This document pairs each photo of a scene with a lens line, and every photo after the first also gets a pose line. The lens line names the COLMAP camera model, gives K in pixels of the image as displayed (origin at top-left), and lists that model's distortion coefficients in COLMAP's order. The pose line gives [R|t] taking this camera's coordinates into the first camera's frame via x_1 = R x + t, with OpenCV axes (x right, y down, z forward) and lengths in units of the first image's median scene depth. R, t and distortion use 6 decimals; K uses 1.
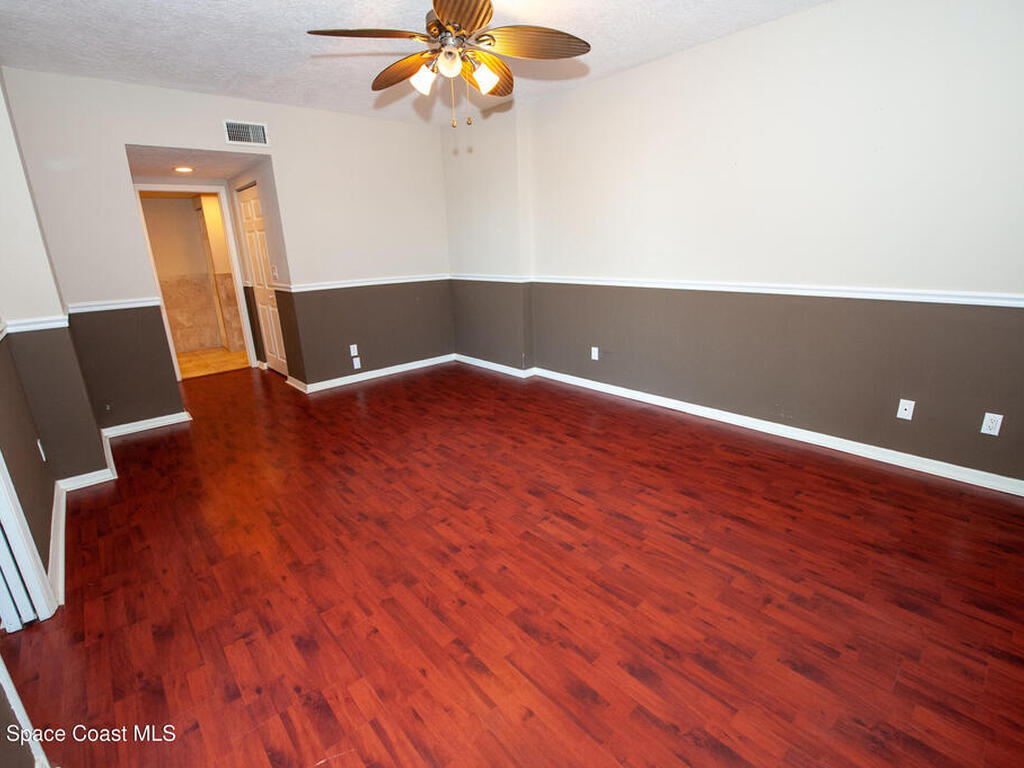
lens RADIAL K [[476.7, 0, 512.0], [0, 476.7, 384.0], [0, 0, 1]] dist [-0.002348, -0.000315]
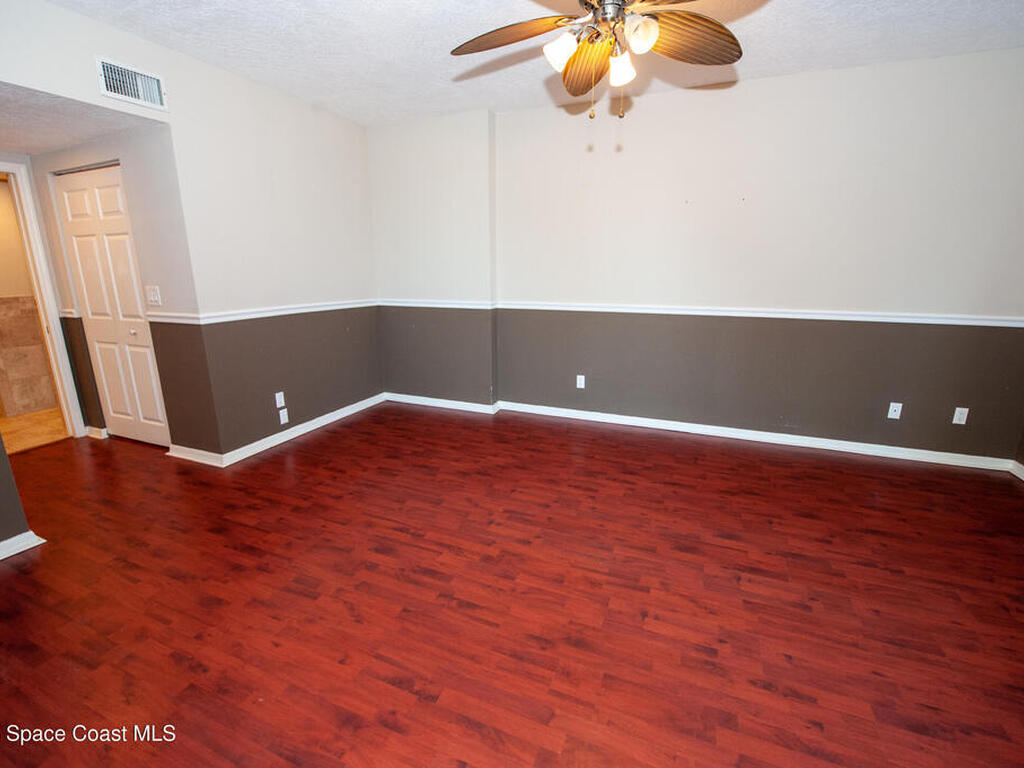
lens RADIAL K [[459.5, 0, 512.0], [0, 459.5, 384.0], [0, 0, 1]] dist [-0.004062, -0.007898]
pose [[0.900605, -0.072491, 0.428550, -0.434792], [0.092740, 0.995337, -0.026529, -0.059374], [-0.424628, 0.063636, 0.903129, 0.273801]]
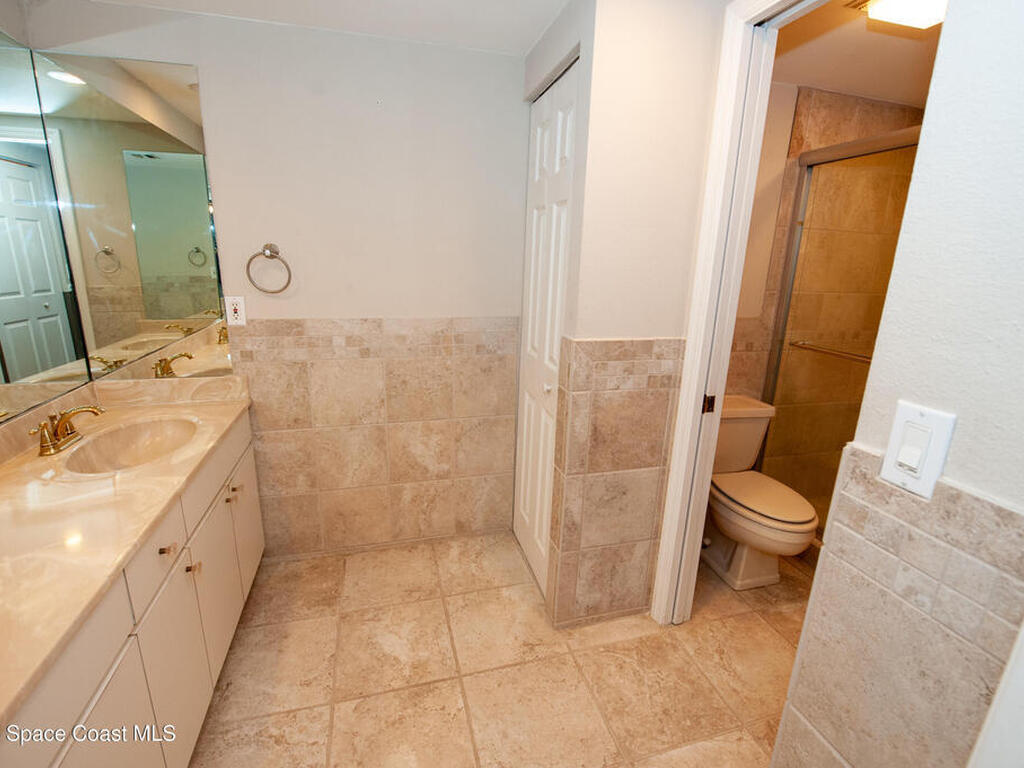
lens RADIAL K [[476.7, 0, 512.0], [0, 476.7, 384.0], [0, 0, 1]] dist [-0.002348, -0.000315]
pose [[0.897369, 0.168086, -0.408014, -0.999686], [-0.178715, 0.983825, 0.012237, -0.376535], [0.403472, 0.061937, 0.912893, 1.408109]]
